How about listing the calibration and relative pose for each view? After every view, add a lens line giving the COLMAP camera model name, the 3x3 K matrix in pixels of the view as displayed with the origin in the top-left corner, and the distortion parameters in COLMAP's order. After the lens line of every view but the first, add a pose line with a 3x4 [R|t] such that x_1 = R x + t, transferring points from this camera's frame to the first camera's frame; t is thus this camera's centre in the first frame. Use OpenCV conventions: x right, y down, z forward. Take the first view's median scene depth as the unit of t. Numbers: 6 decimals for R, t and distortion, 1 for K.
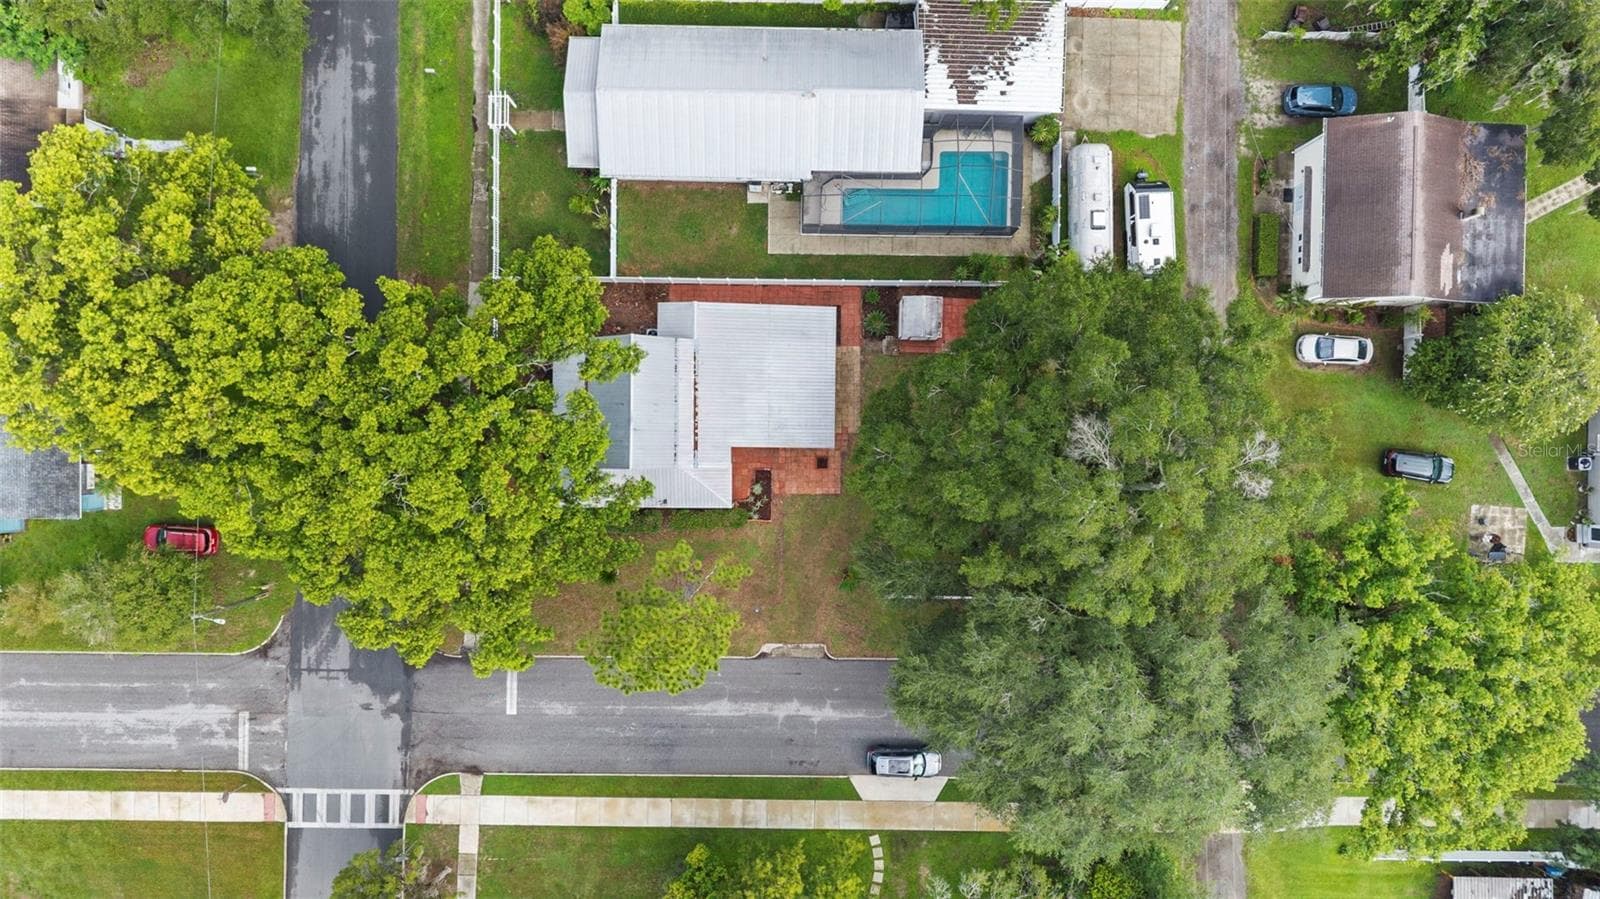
lens RADIAL K [[1149.4, 0, 764.1], [0, 1149.4, 506.1], [0, 0, 1]] dist [0.005782, -0.028795]
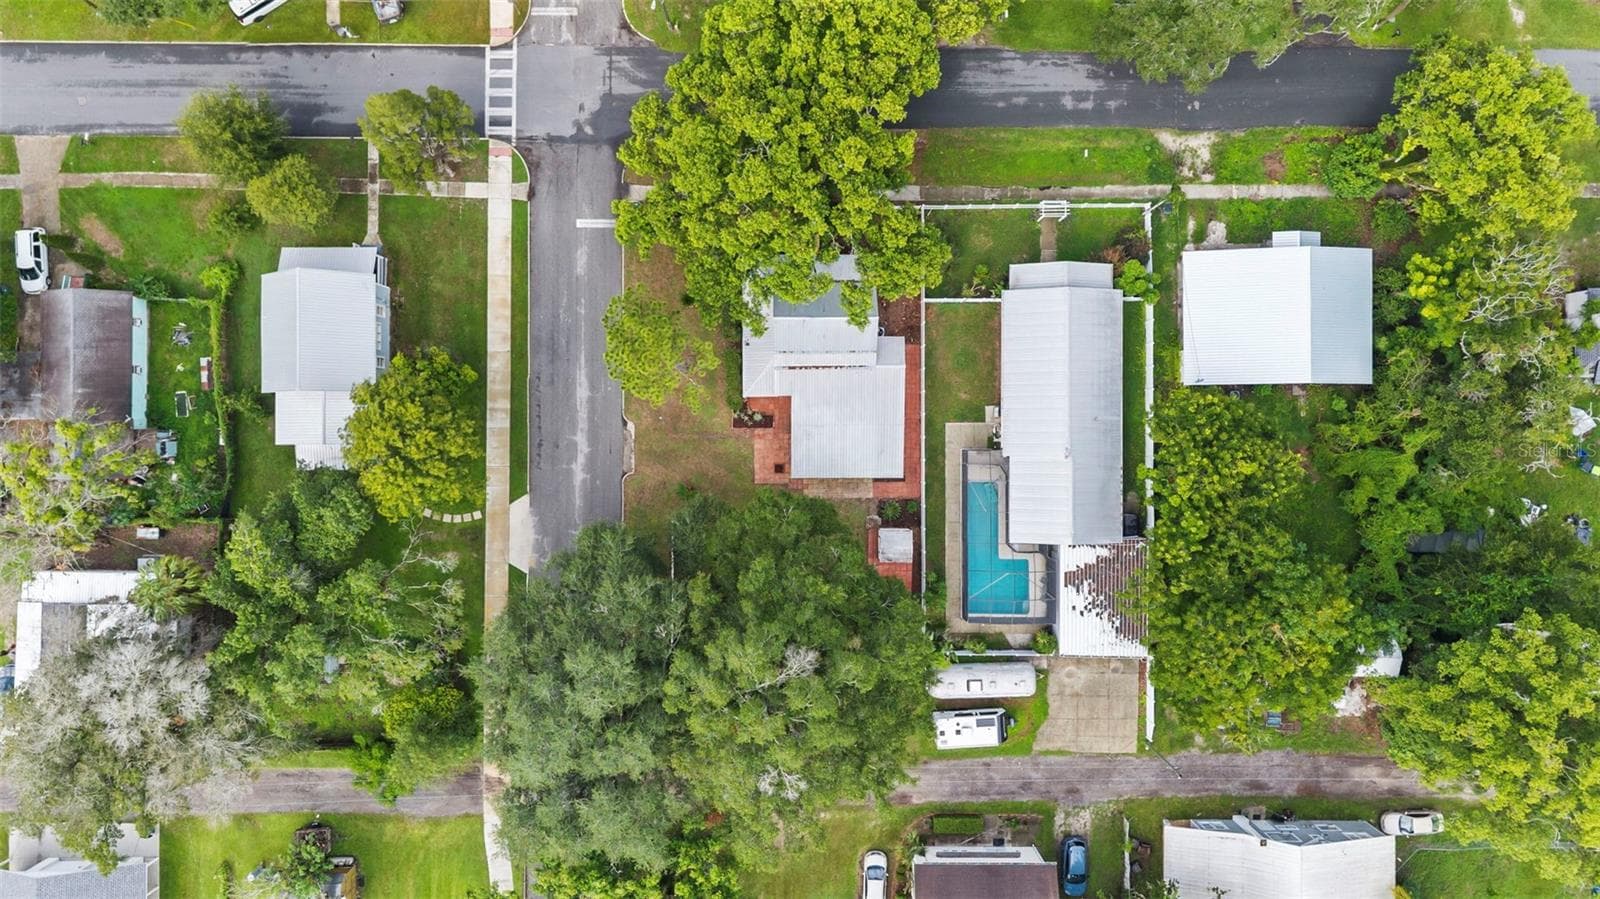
lens RADIAL K [[1149.4, 0, 764.1], [0, 1149.4, 506.1], [0, 0, 1]] dist [0.005782, -0.028795]
pose [[0.012943, 0.996959, 0.076843, -0.005789], [-0.999494, 0.015131, -0.027971, 0.016879], [-0.029049, -0.076443, 0.996651, -0.291202]]
